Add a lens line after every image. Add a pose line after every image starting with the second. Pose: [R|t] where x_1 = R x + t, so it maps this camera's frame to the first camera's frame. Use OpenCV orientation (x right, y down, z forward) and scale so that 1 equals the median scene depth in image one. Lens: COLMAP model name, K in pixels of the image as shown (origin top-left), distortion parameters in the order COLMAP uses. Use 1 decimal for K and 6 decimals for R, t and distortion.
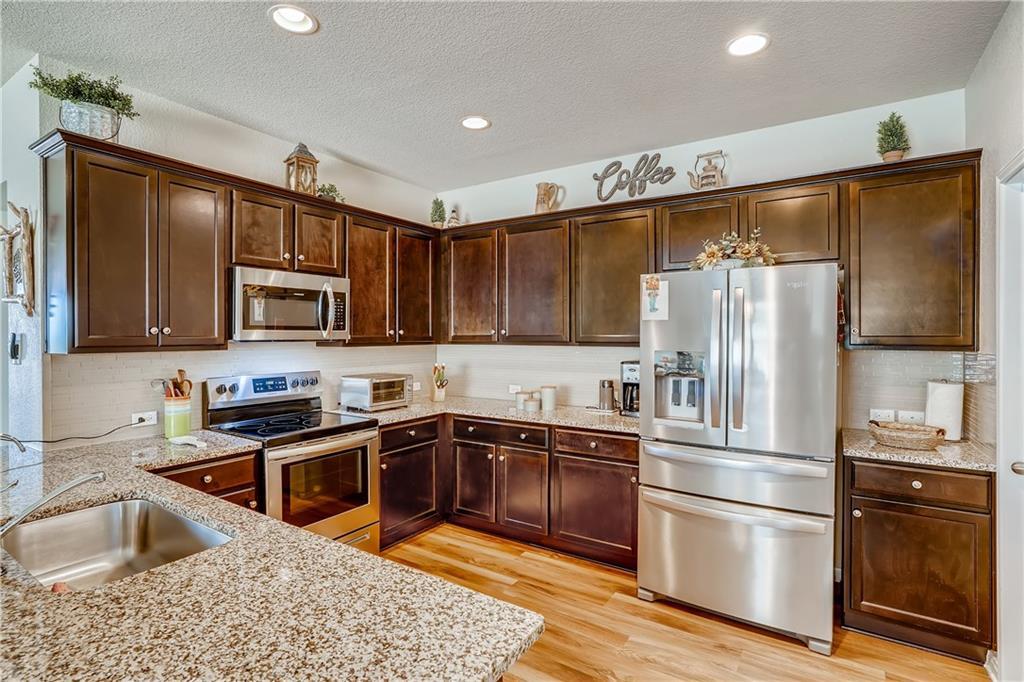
lens RADIAL K [[505.3, 0, 506.8], [0, 505.3, 336.9], [0, 0, 1]] dist [-0.018011, 0.005868]
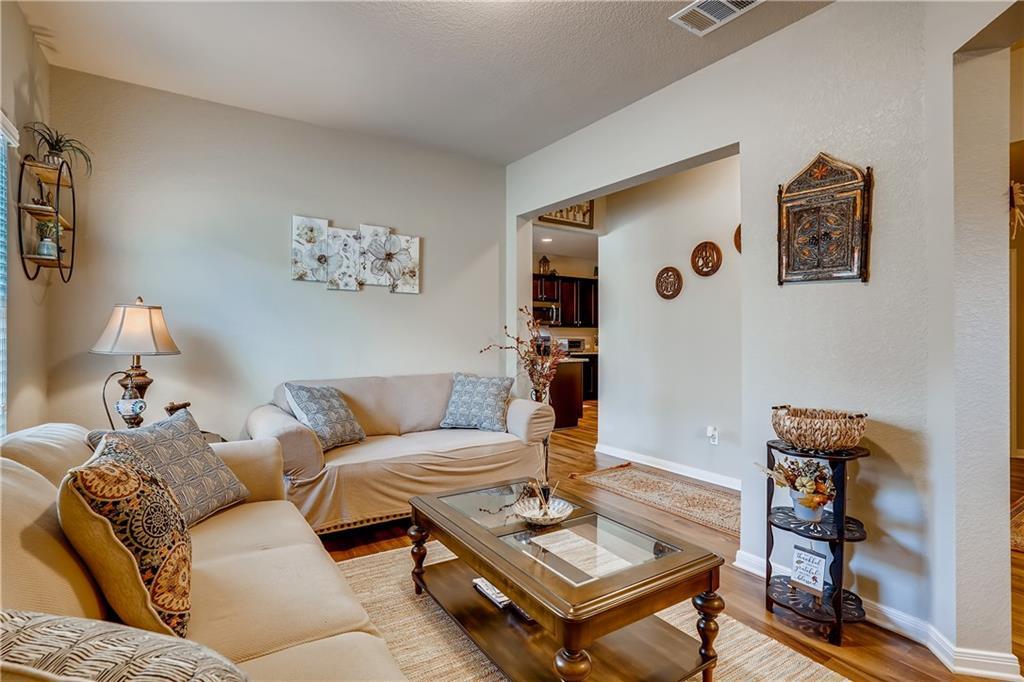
lens RADIAL K [[505.3, 0, 513.4], [0, 505.3, 334.8], [0, 0, 1]] dist [-0.018011, 0.005868]
pose [[0.918704, 0.006993, -0.394885, 0.520913], [-0.006627, 0.999975, 0.002290, 0.053933], [0.394891, 0.000513, 0.918728, -1.573639]]
